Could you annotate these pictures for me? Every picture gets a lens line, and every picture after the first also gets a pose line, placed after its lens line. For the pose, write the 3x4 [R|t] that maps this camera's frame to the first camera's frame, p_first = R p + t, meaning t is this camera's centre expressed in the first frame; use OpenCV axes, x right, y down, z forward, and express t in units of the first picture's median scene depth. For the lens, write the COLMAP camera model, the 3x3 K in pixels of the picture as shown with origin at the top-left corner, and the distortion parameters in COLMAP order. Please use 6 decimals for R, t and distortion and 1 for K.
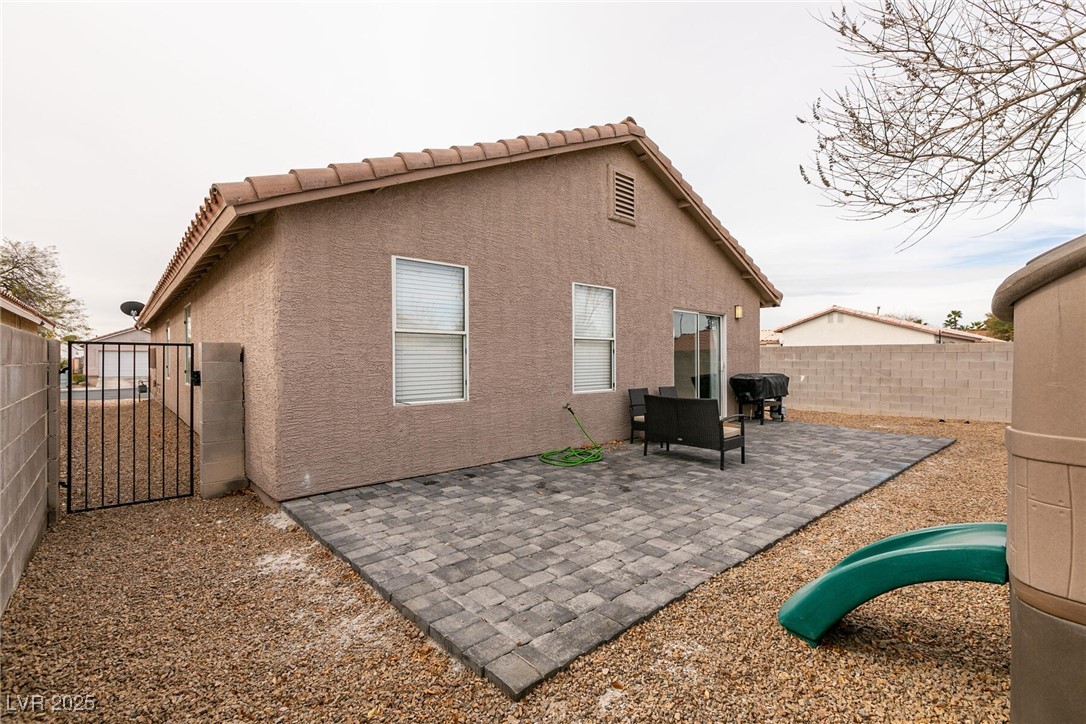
lens RADIAL K [[483.1, 0, 544.7], [0, 483.1, 359.8], [0, 0, 1]] dist [0.004201, -0.000310]
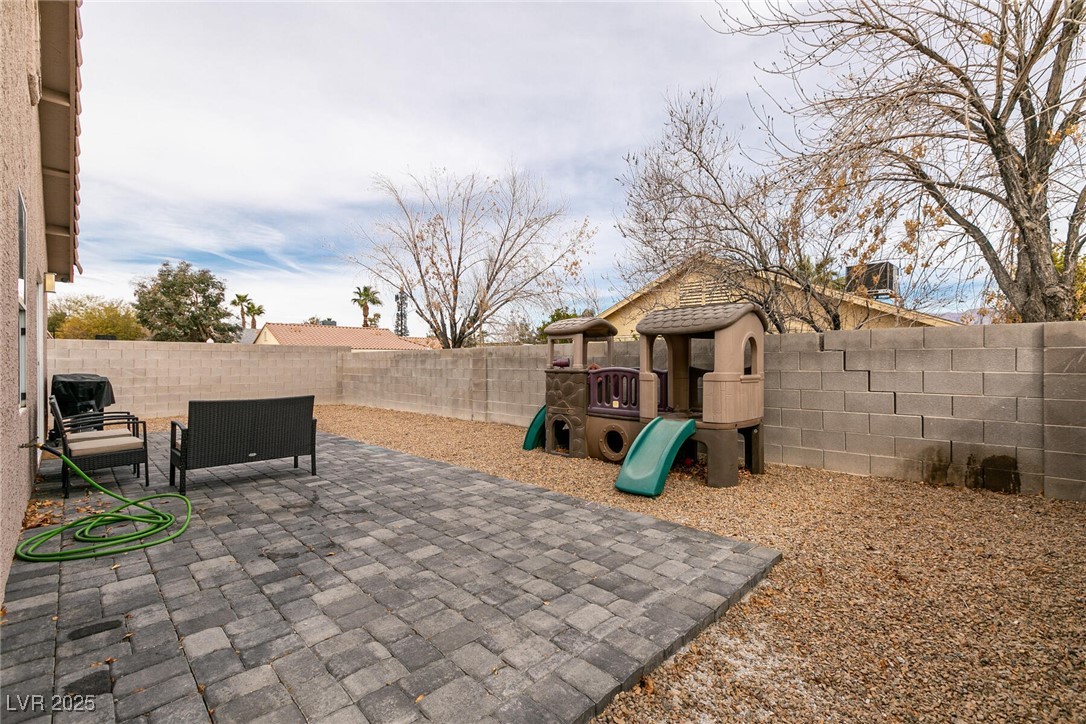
lens RADIAL K [[483.1, 0, 543.5], [0, 483.1, 362.1], [0, 0, 1]] dist [0.004201, -0.000310]
pose [[-0.050393, 0.001595, 0.998728, -0.794381], [0.000884, 0.999998, -0.001552, 0.033774], [-0.998729, 0.000805, -0.050394, 0.923454]]
